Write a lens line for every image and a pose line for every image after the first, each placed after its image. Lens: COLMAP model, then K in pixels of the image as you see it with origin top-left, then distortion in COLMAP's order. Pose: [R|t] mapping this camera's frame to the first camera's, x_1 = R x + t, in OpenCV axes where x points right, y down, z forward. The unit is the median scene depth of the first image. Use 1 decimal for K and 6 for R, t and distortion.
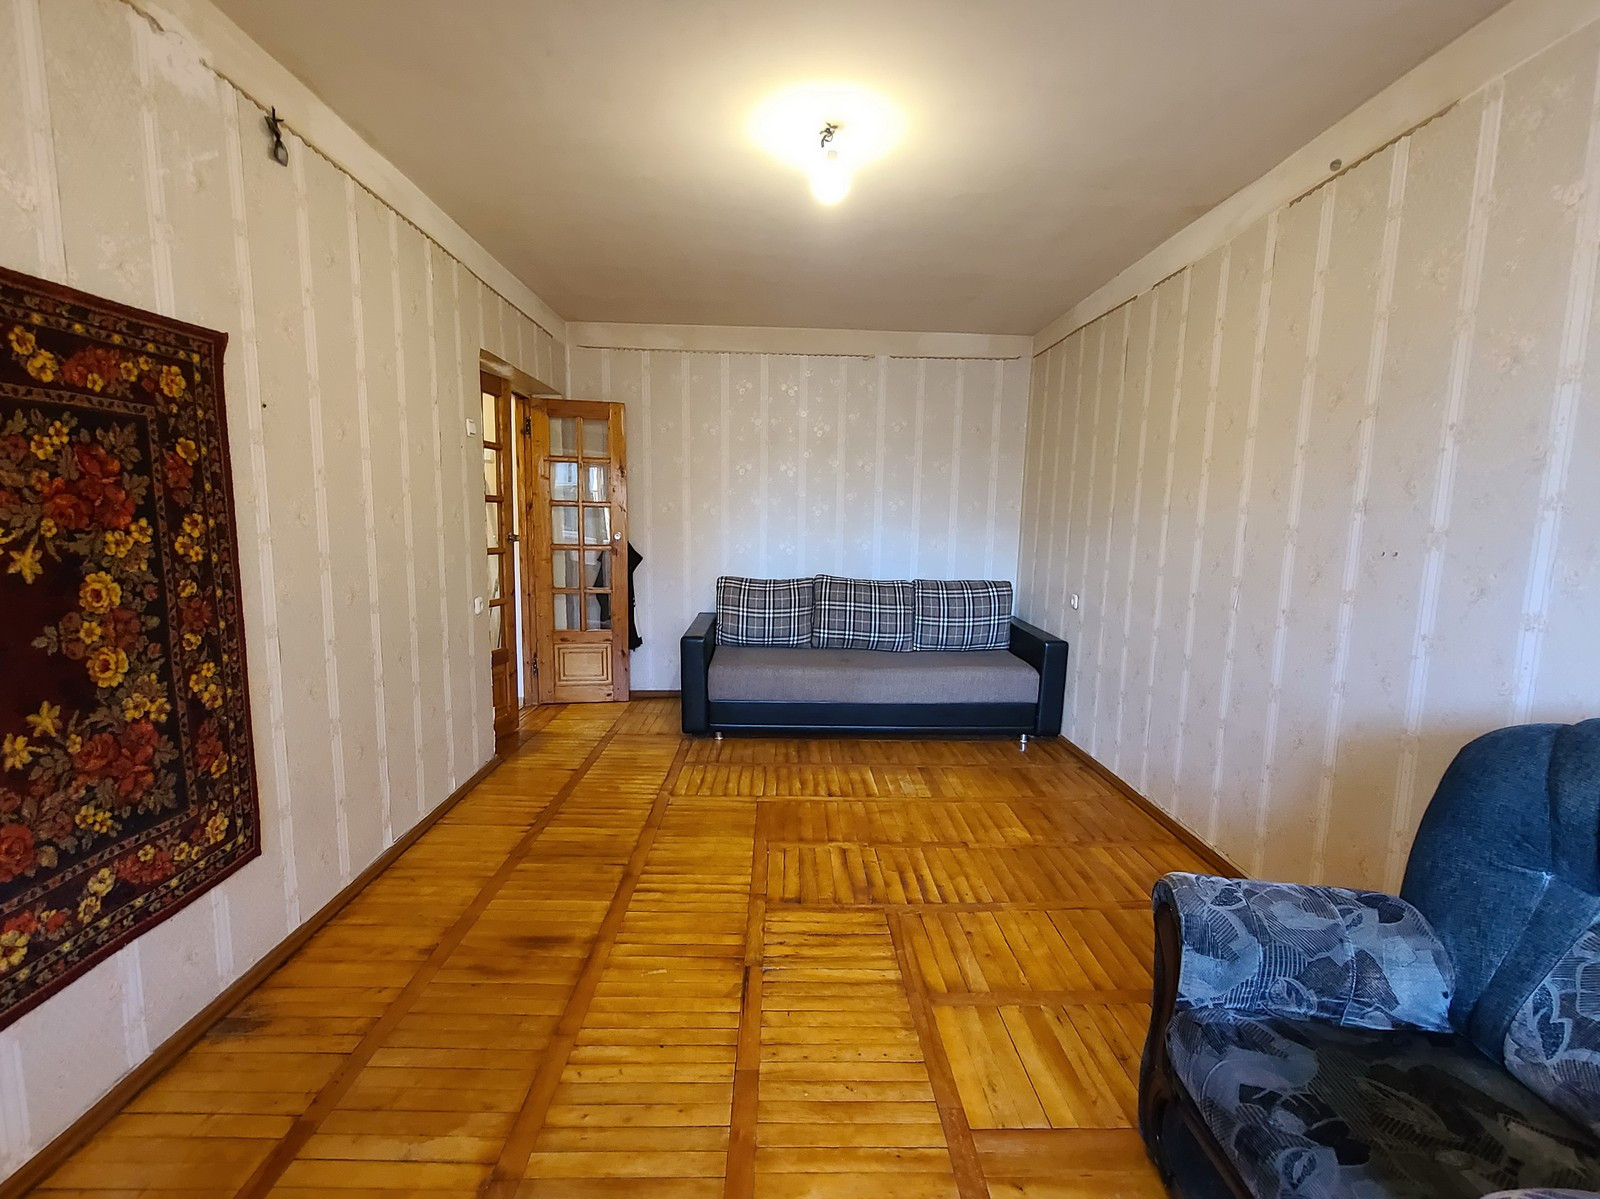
lens RADIAL K [[725.1, 0, 804.0], [0, 725.1, 605.6], [0, 0, 1]] dist [0.001701, -0.002299]
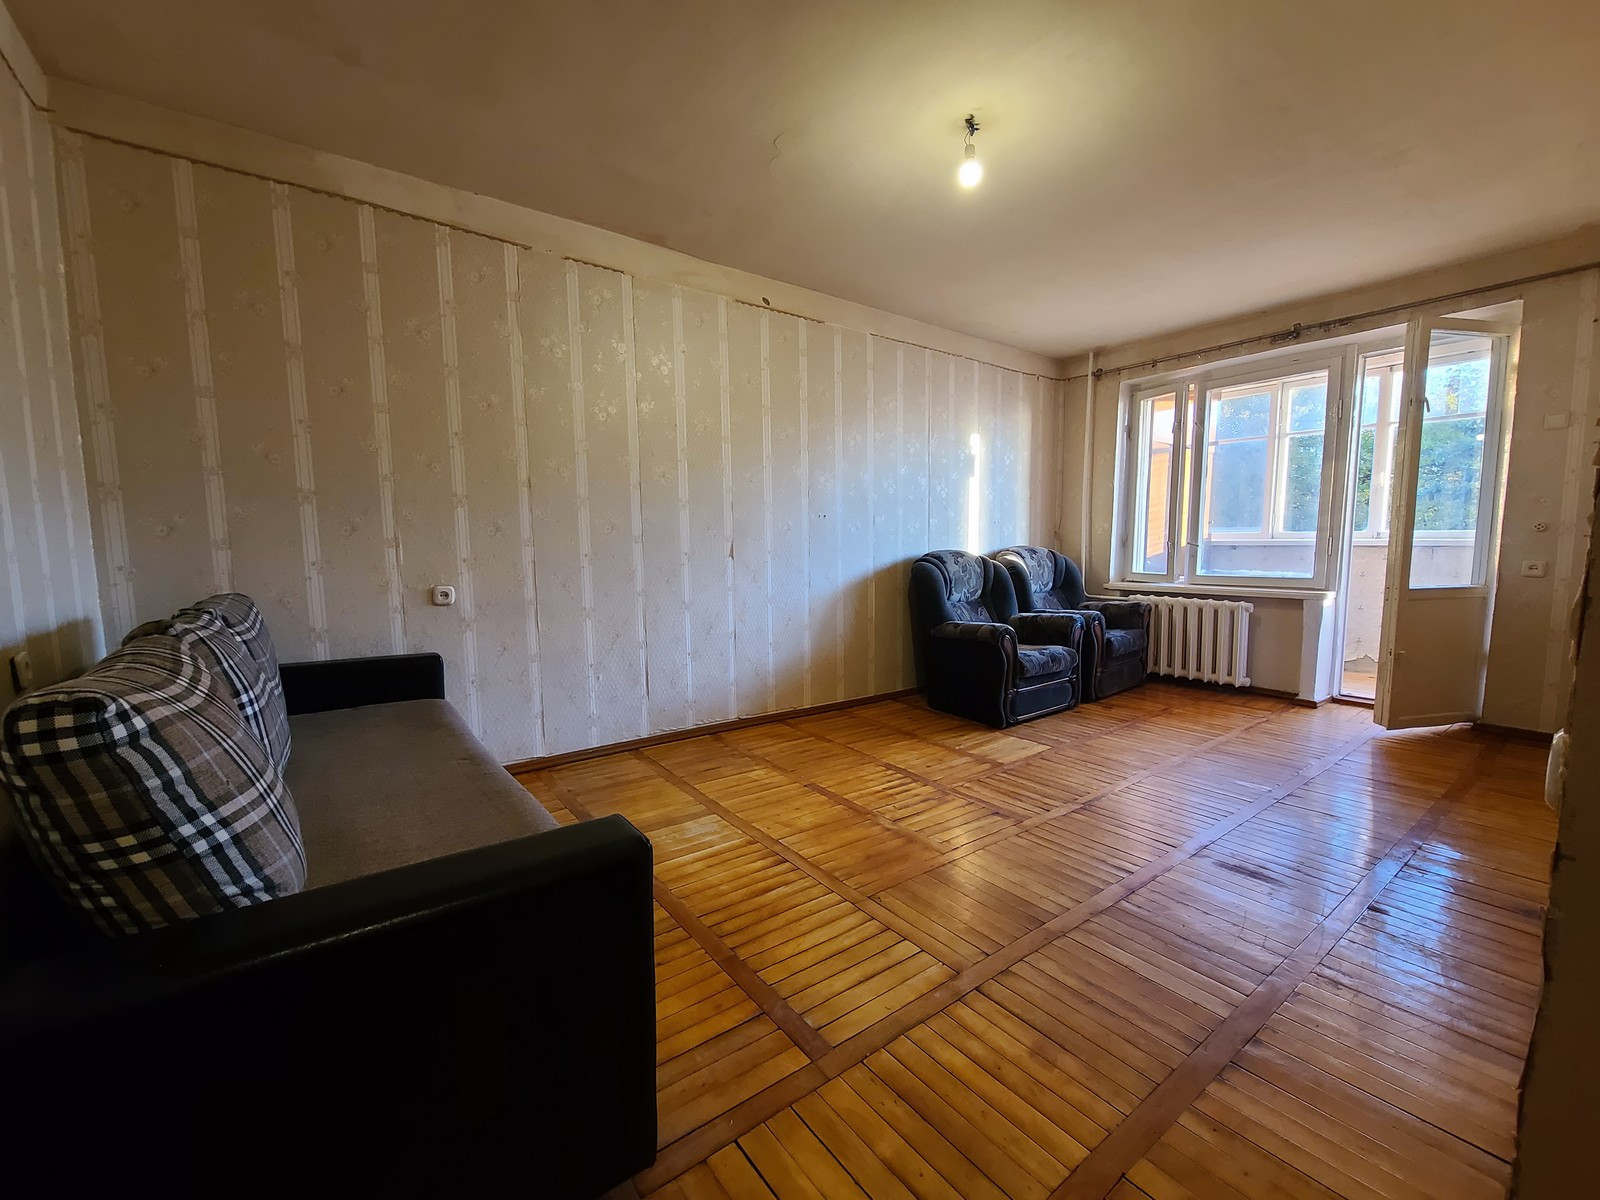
lens RADIAL K [[659.7, 0, 800.3], [0, 659.7, 608.8], [0, 0, 1]] dist [-0.000813, -0.000229]
pose [[-0.572434, -0.099185, 0.813930, -0.613086], [0.093173, 0.978359, 0.184751, -0.129800], [-0.814640, 0.181594, -0.550804, 1.662088]]
